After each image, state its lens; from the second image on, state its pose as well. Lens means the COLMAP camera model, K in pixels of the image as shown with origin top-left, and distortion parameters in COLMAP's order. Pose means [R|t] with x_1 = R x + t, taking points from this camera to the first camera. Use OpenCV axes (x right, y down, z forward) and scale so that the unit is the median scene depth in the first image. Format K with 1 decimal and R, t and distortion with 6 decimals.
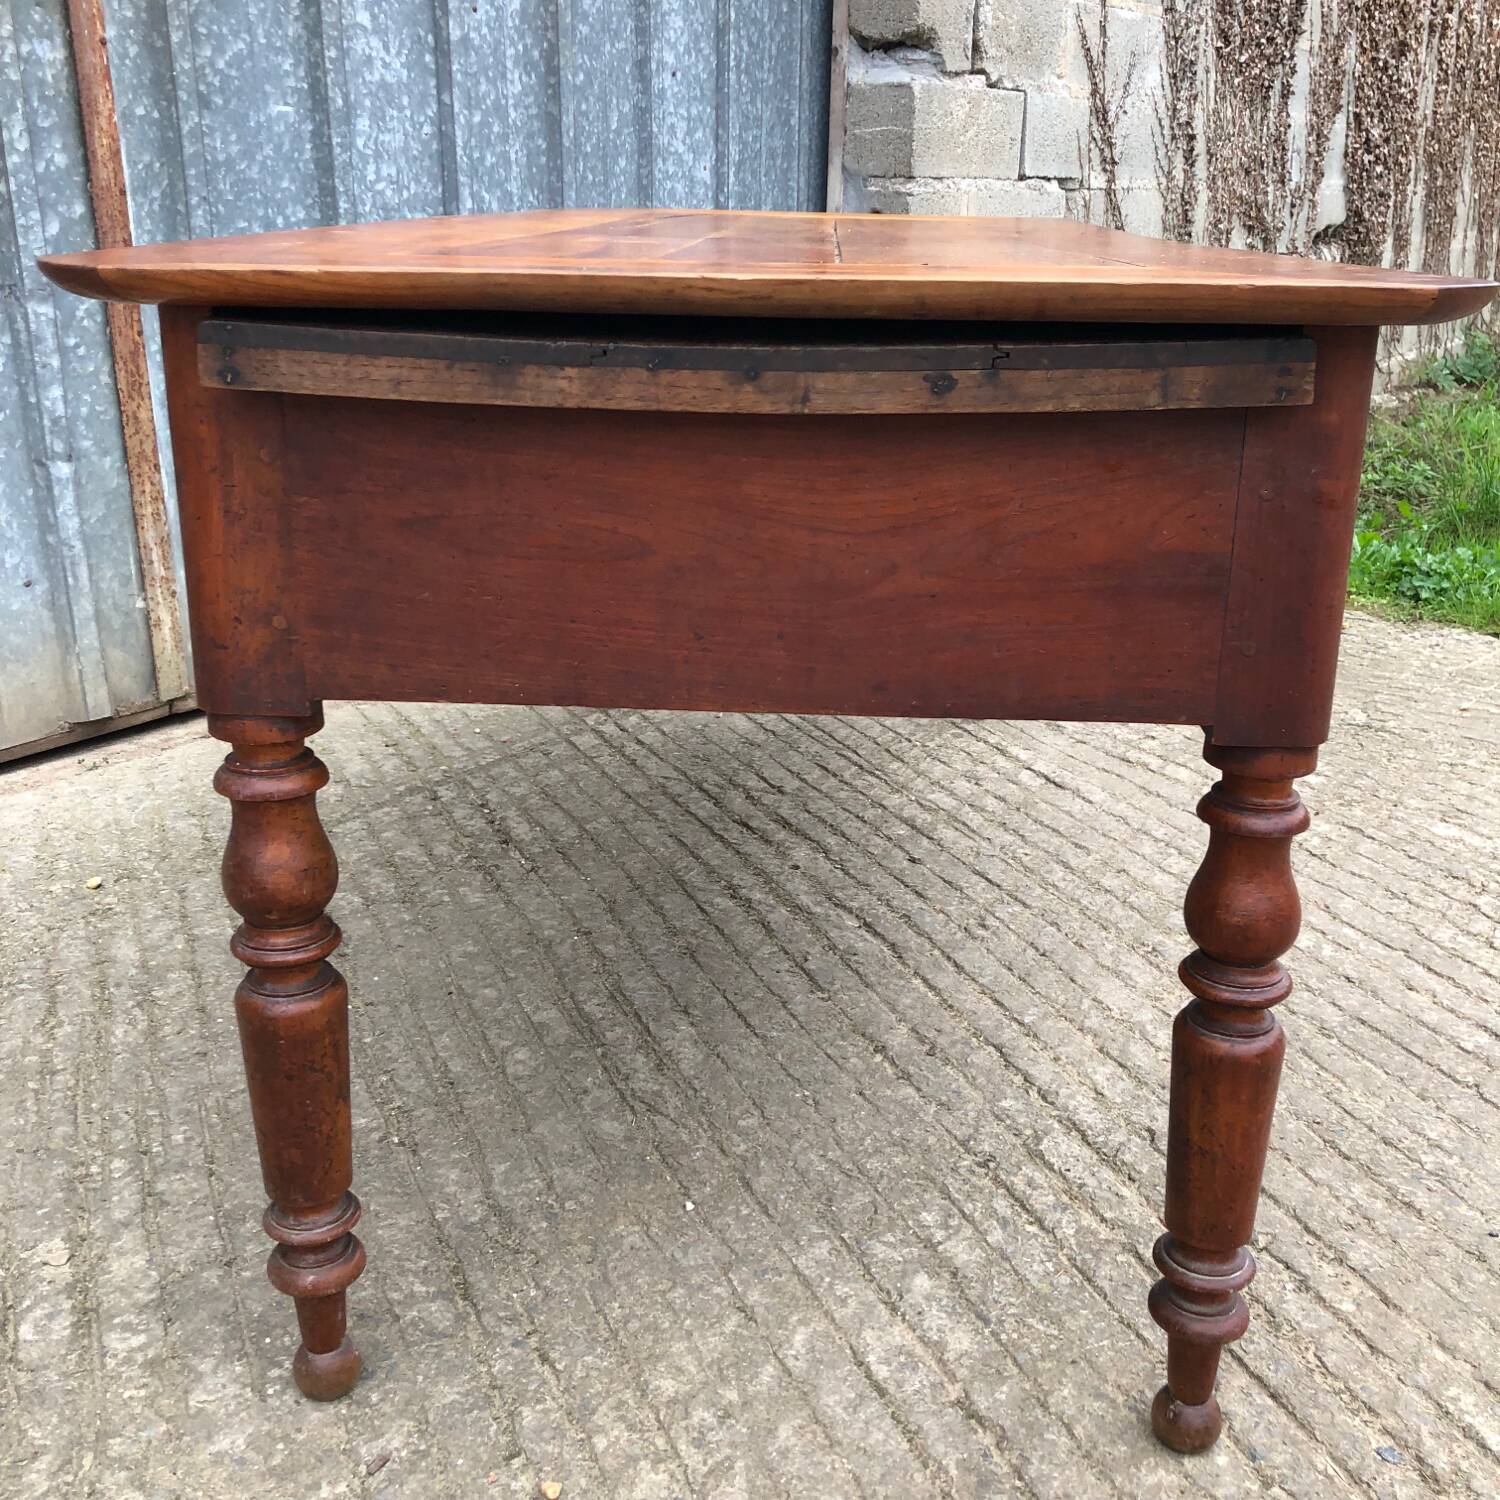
lens RADIAL K [[1639.4, 0, 767.8], [0, 1639.4, 741.2], [0, 0, 1]] dist [0.009080, 0.000000]
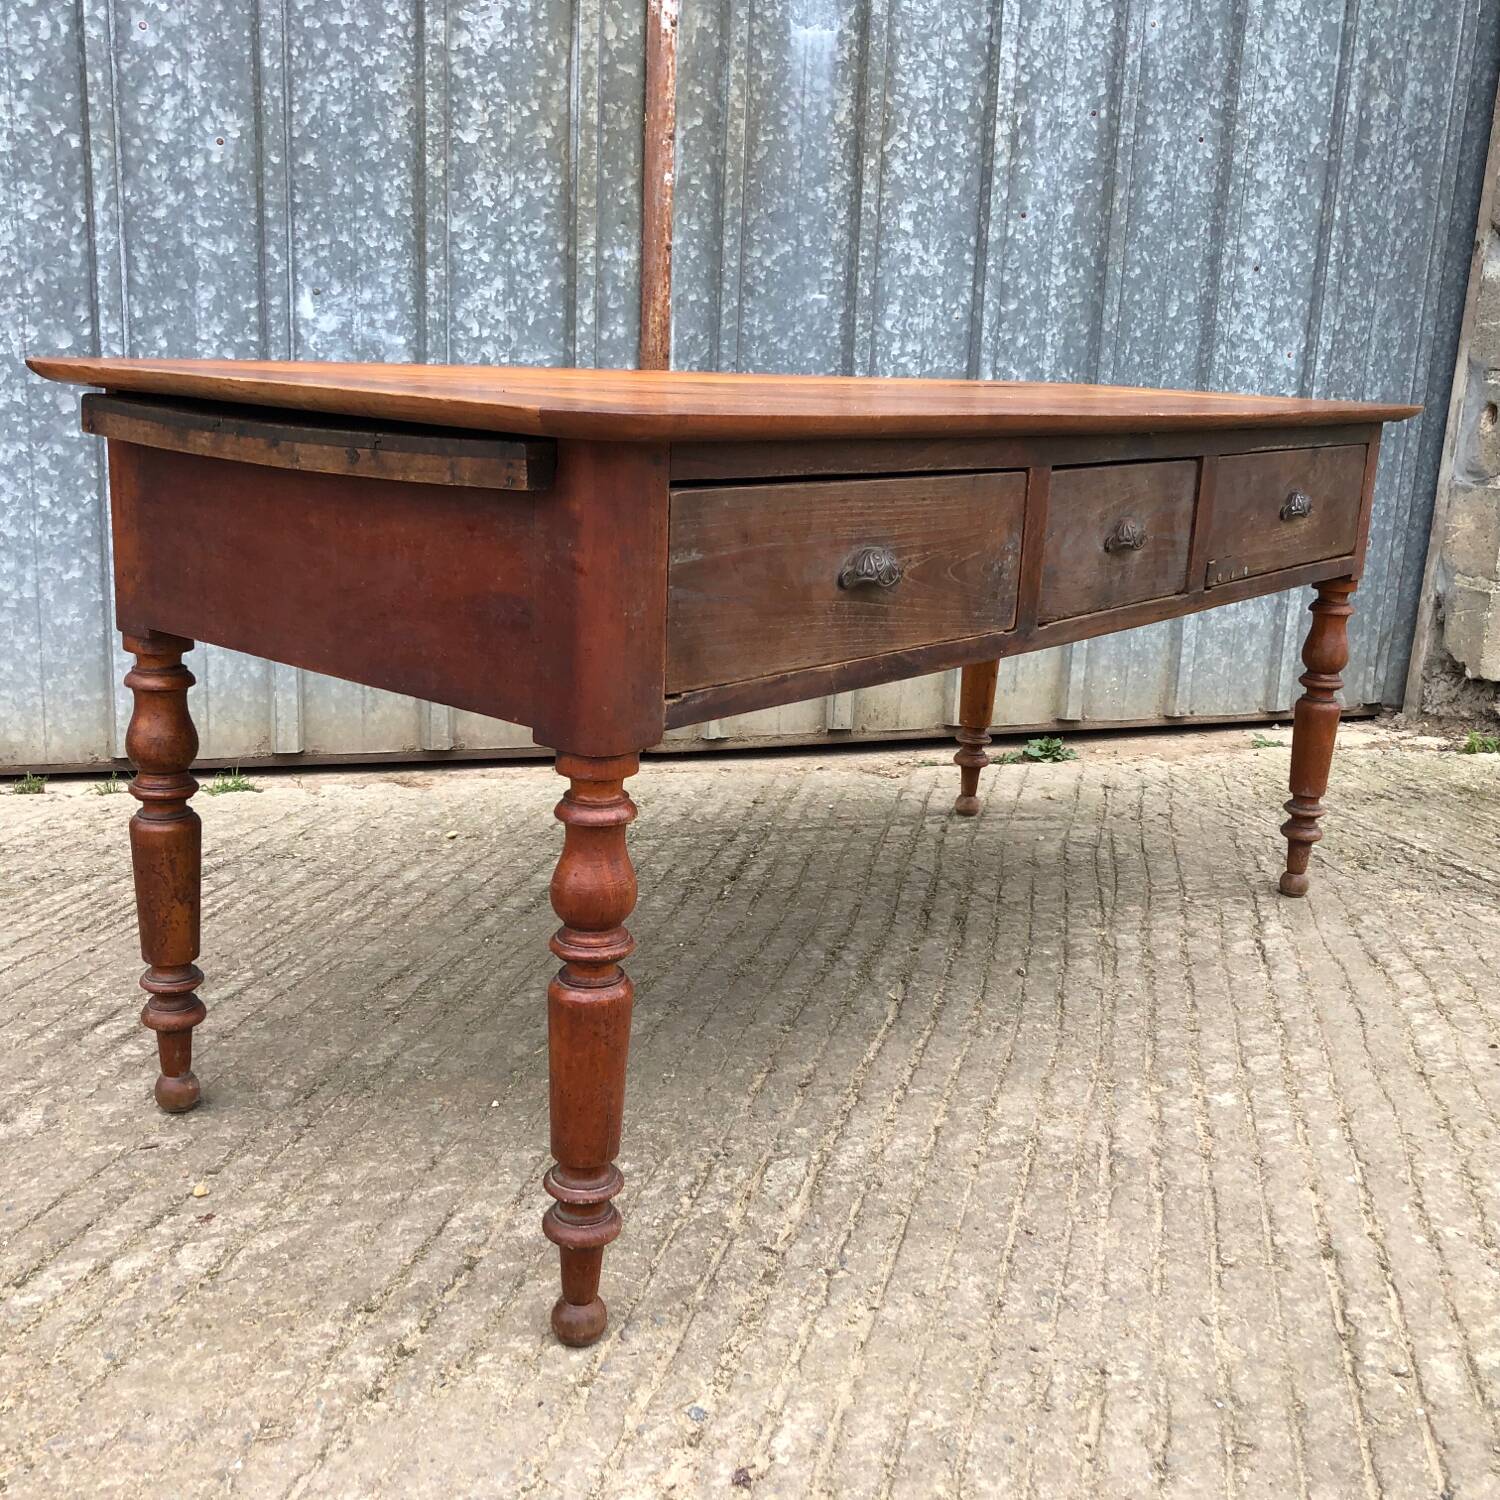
lens RADIAL K [[1639.4, 0, 751.2], [0, 1639.4, 725.2], [0, 0, 1]] dist [0.009080, 0.000000]
pose [[0.804208, 0.155660, -0.573602, 0.424800], [-0.221792, 0.973977, -0.046649, 0.003966], [0.551413, 0.164736, 0.817805, 0.000829]]
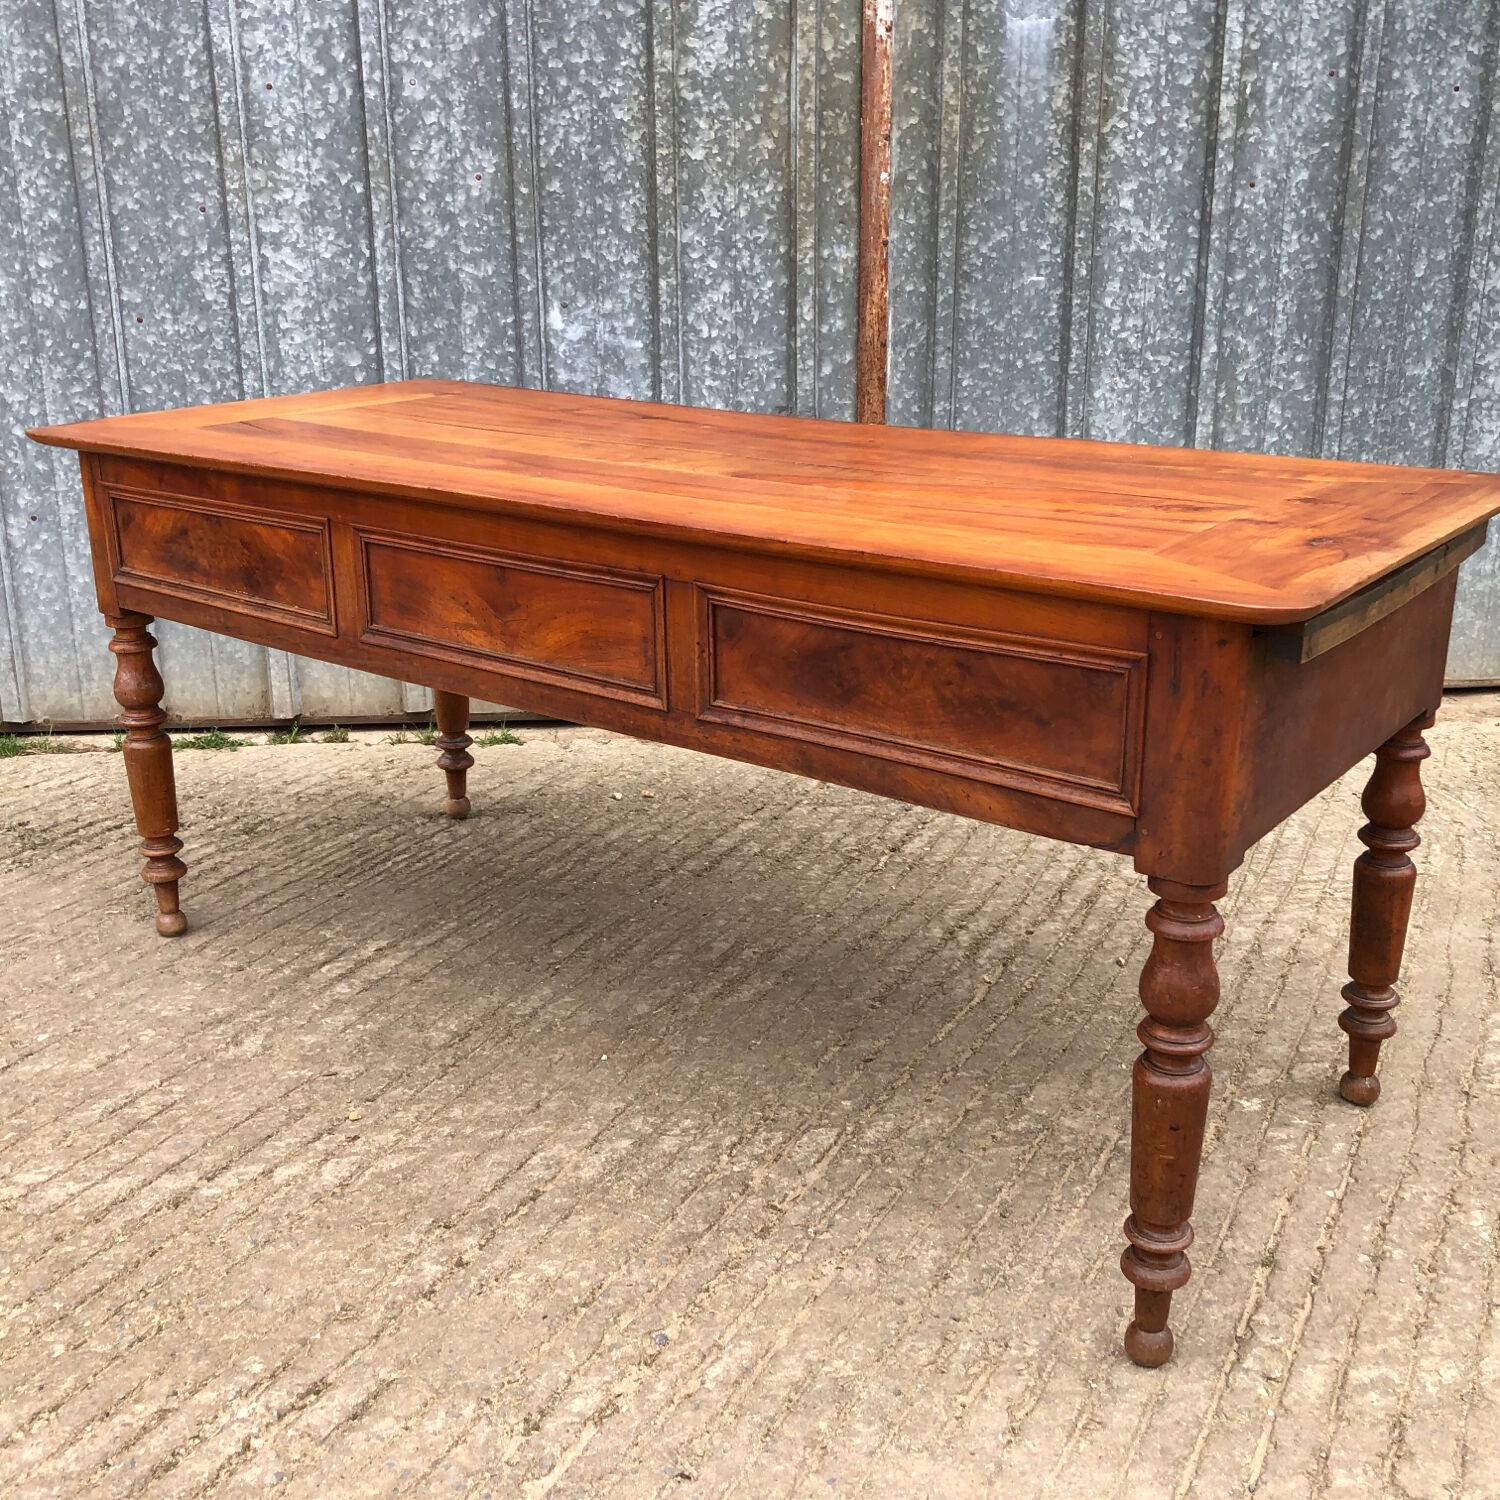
lens RADIAL K [[1639.4, 0, 745.8], [0, 1639.4, 729.6], [0, 0, 1]] dist [0.009080, 0.000000]
pose [[0.630715, 0.223208, -0.743220, 0.592287], [-0.235949, 0.967556, 0.090349, -0.101470], [0.739274, 0.118377, 0.662918, 0.012435]]
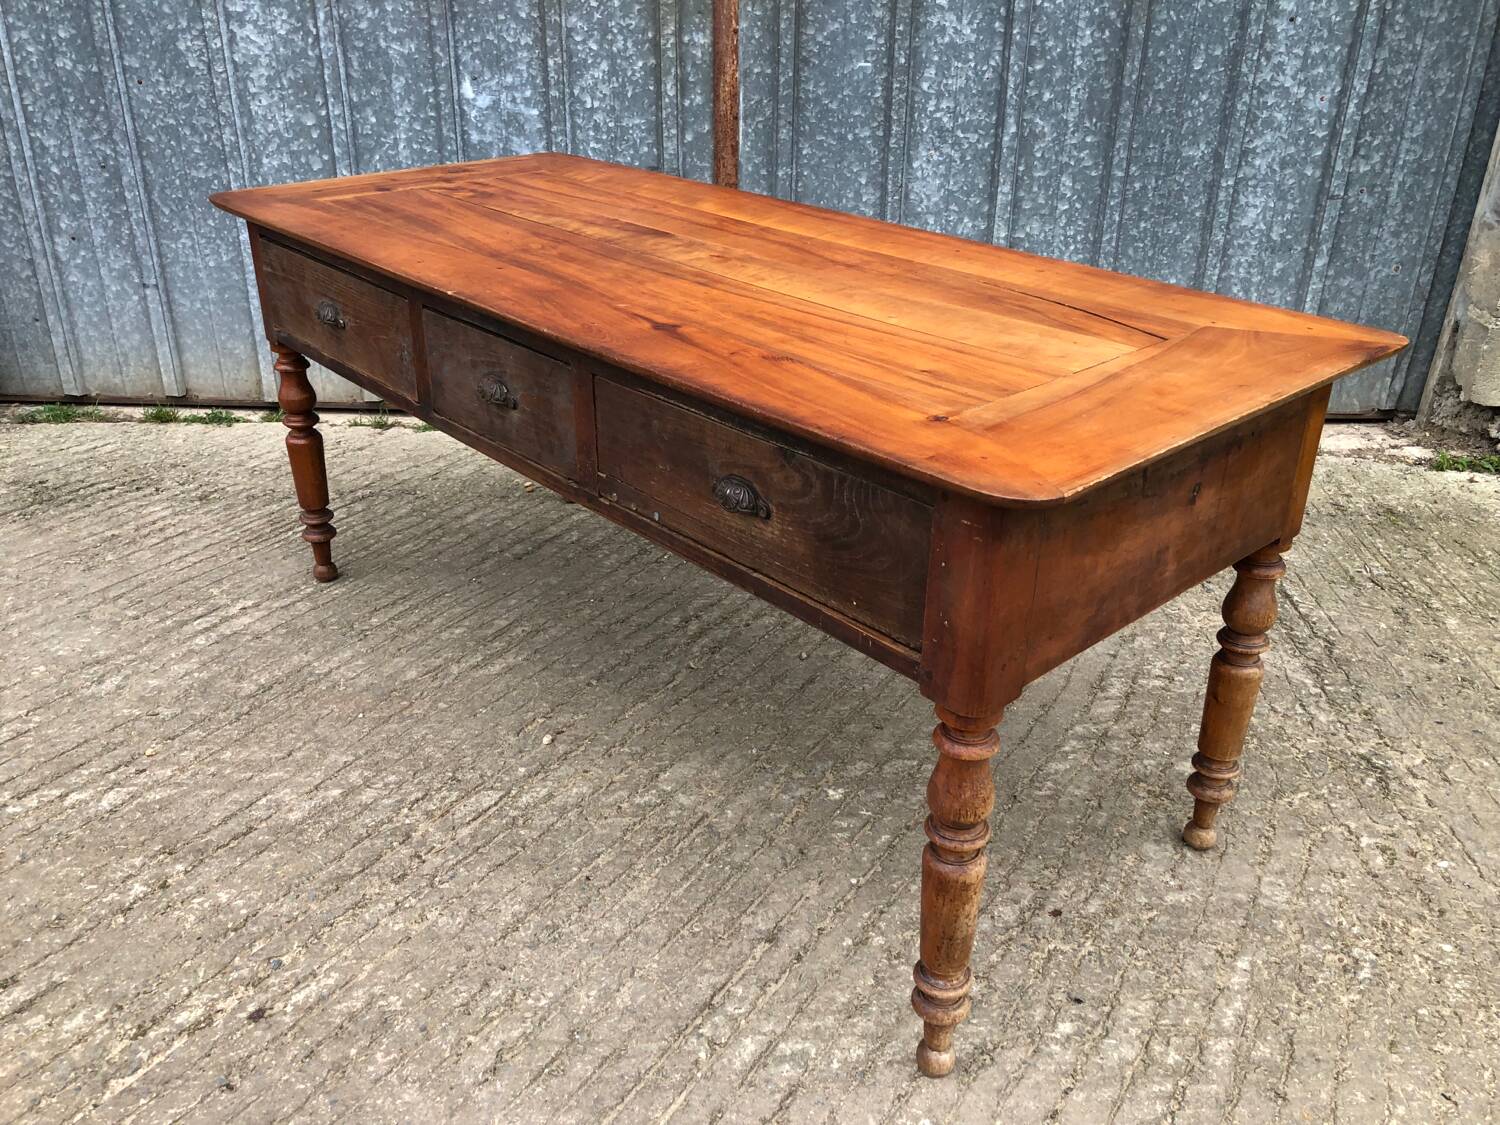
lens RADIAL K [[1231.0, 0, 742.6], [0, 1231.0, 543.2], [0, 0, 1]] dist [0.003317, 0.018951]
pose [[0.547864, 0.362738, -0.753834, 0.670400], [-0.269513, 0.929592, 0.251438, -0.222256], [0.791964, 0.065414, 0.607053, 0.227705]]
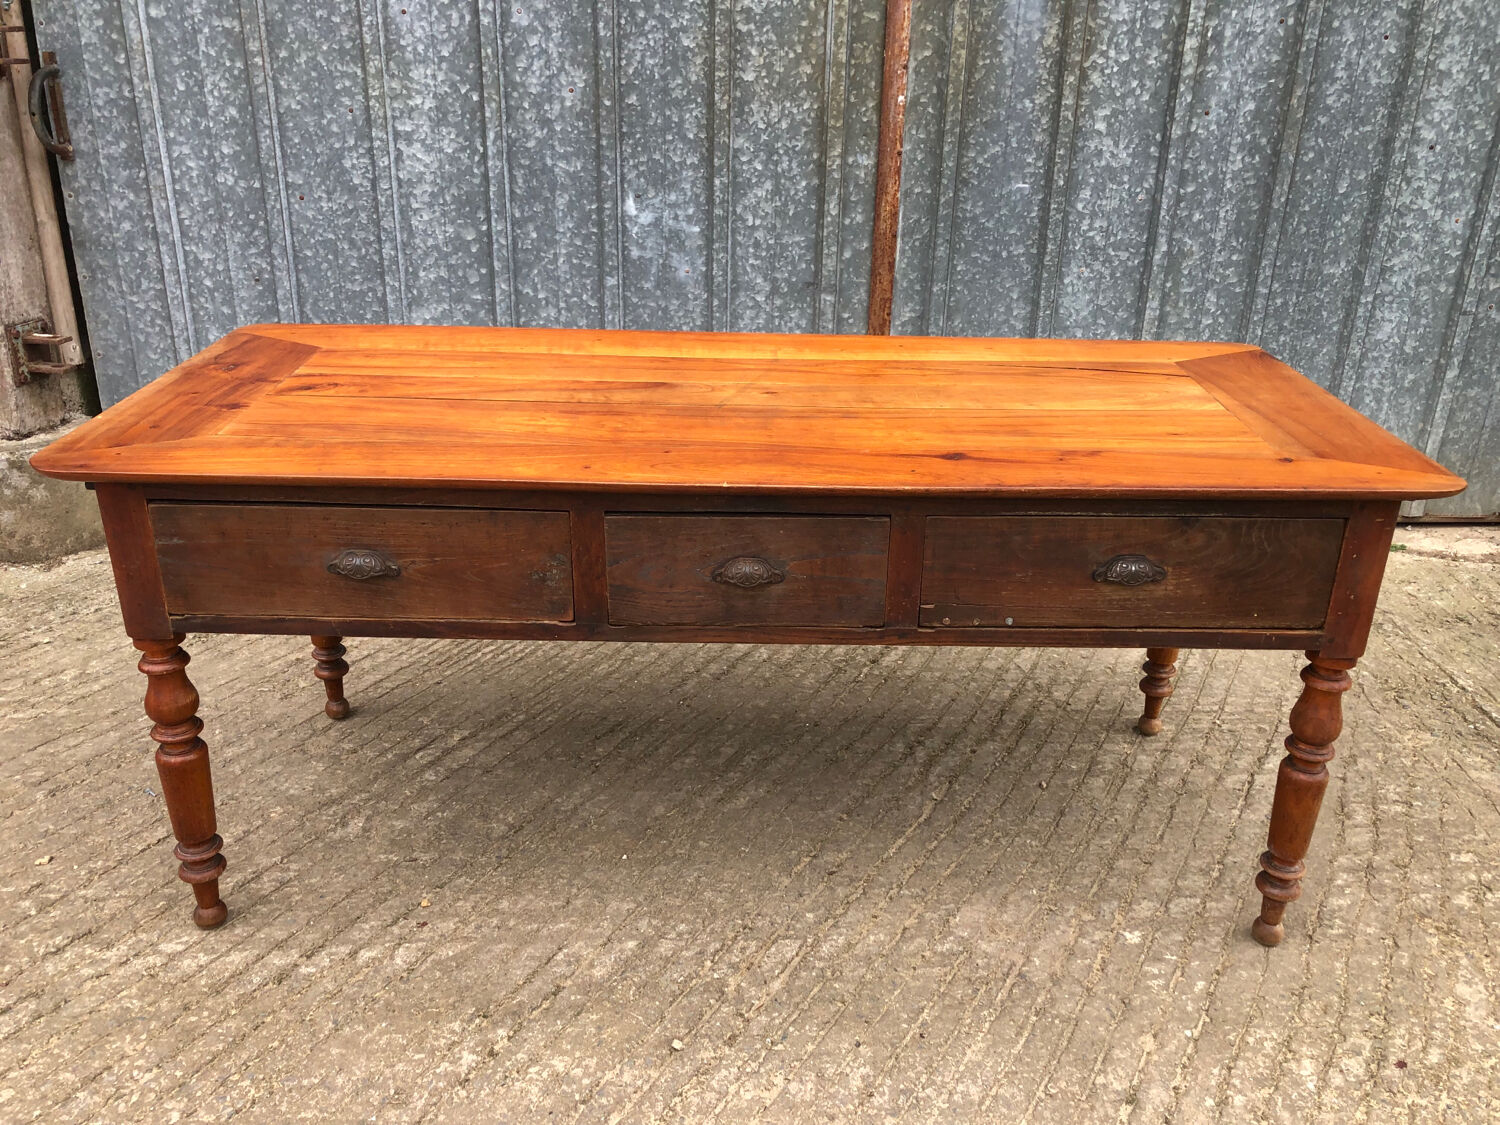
lens RADIAL K [[1231.0, 0, 745.5], [0, 1231.0, 544.6], [0, 0, 1]] dist [0.003317, 0.018951]
pose [[0.583549, 0.323854, -0.744707, 0.539665], [-0.273099, 0.941889, 0.195605, -0.213979], [0.764779, 0.089234, 0.638083, 0.063418]]
